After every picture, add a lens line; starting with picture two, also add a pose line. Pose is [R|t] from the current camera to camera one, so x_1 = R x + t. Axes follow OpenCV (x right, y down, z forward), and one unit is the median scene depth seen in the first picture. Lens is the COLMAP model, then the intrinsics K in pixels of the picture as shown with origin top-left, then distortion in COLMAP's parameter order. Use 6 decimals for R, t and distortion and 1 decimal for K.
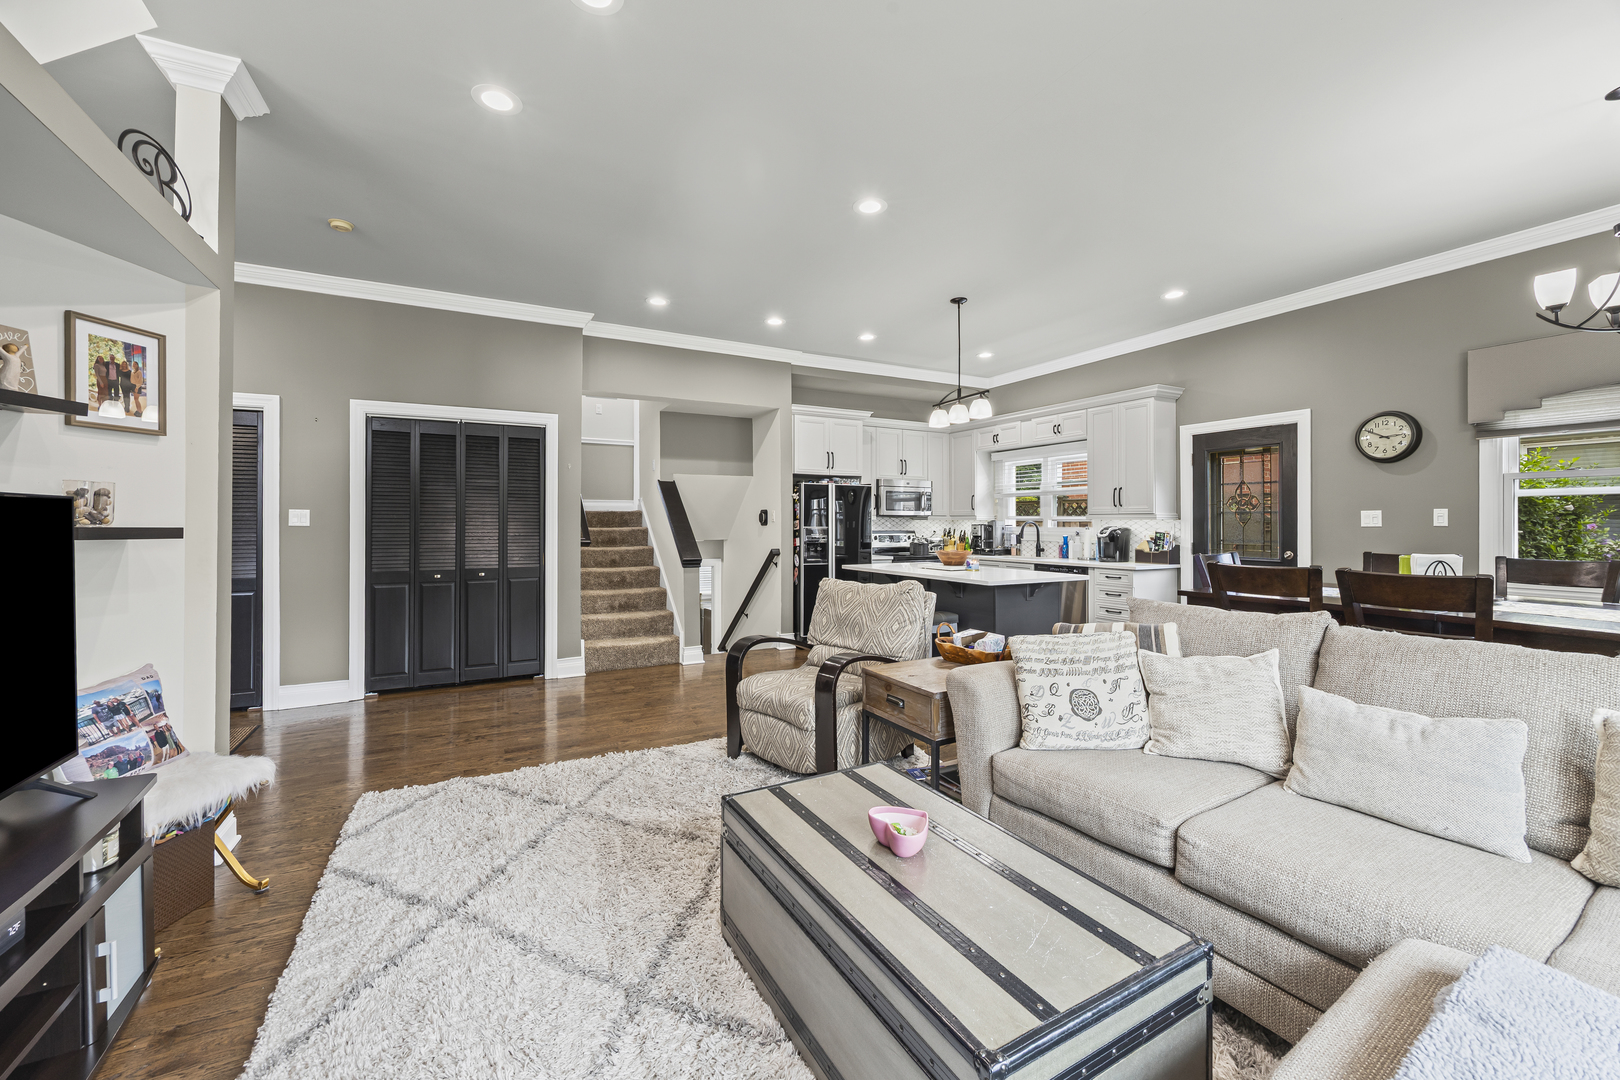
lens RADIAL K [[625.3, 0, 820.4], [0, 625.3, 515.8], [0, 0, 1]] dist [0.001065, 0.000027]
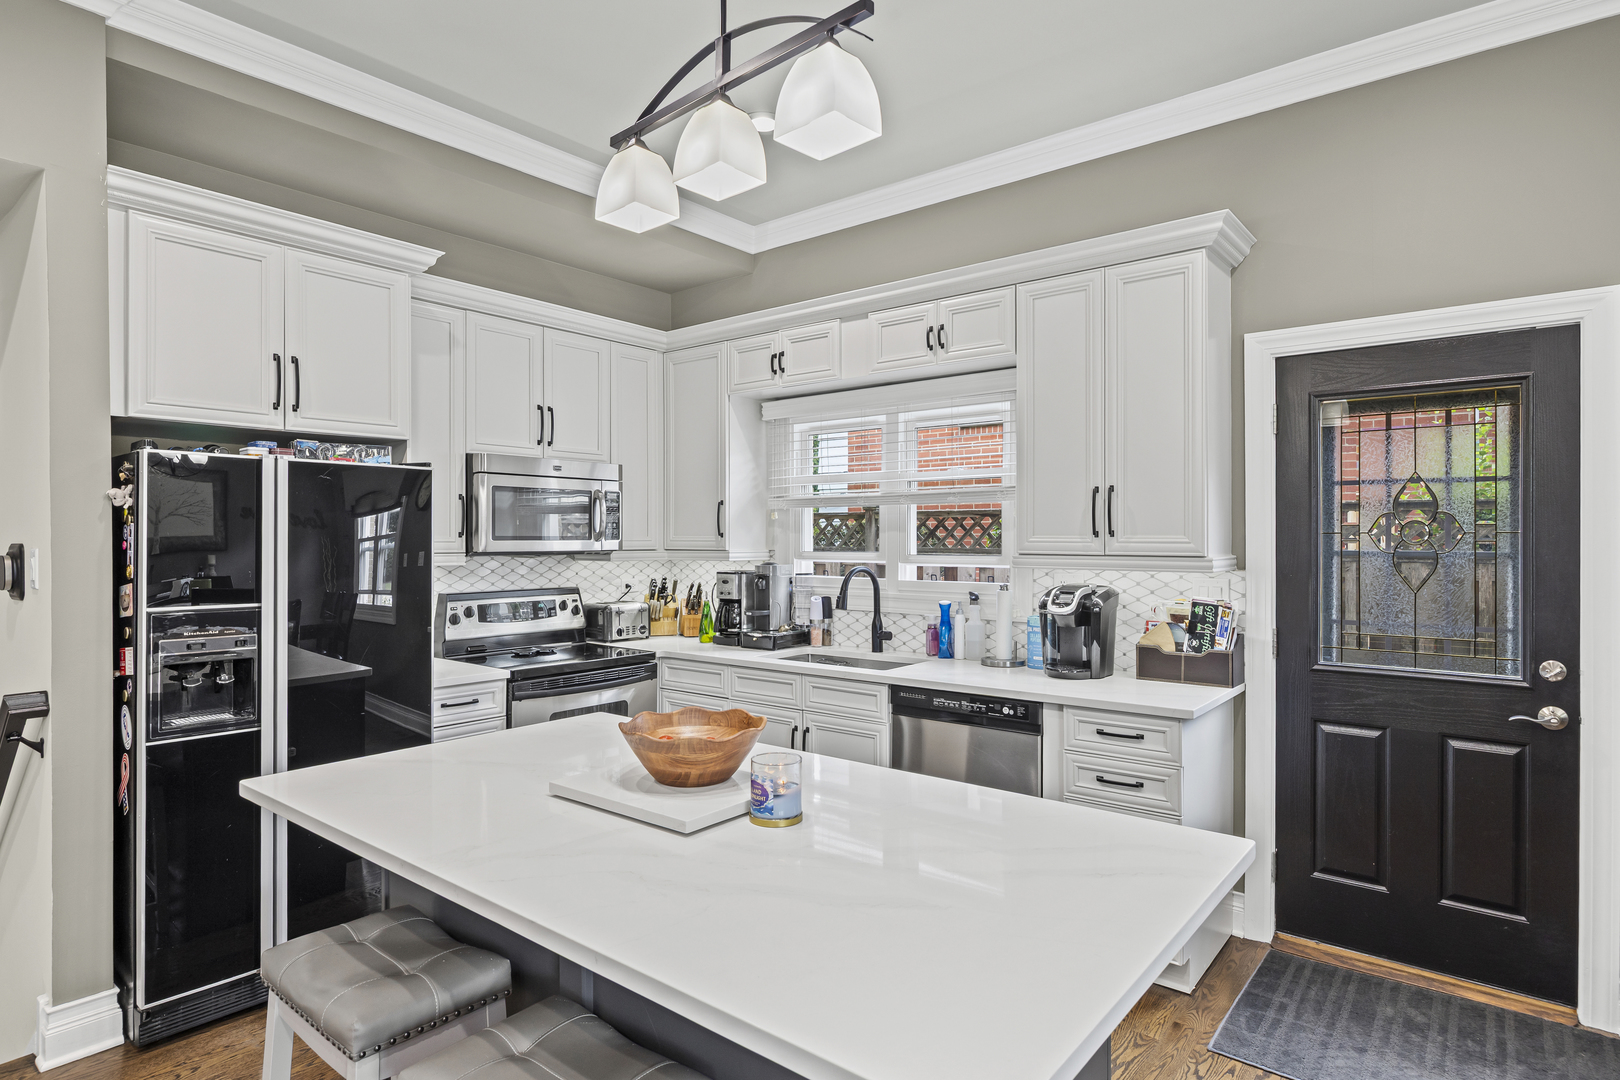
lens RADIAL K [[883.6, 0, 806.8], [0, 883.6, 531.1], [0, 0, 1]] dist [0.021242, 0.000622]
pose [[0.930573, 0.000354, 0.366106, 0.093339], [-0.001334, 0.999996, 0.002425, -0.016735], [-0.366103, -0.002745, 0.930570, 0.490206]]
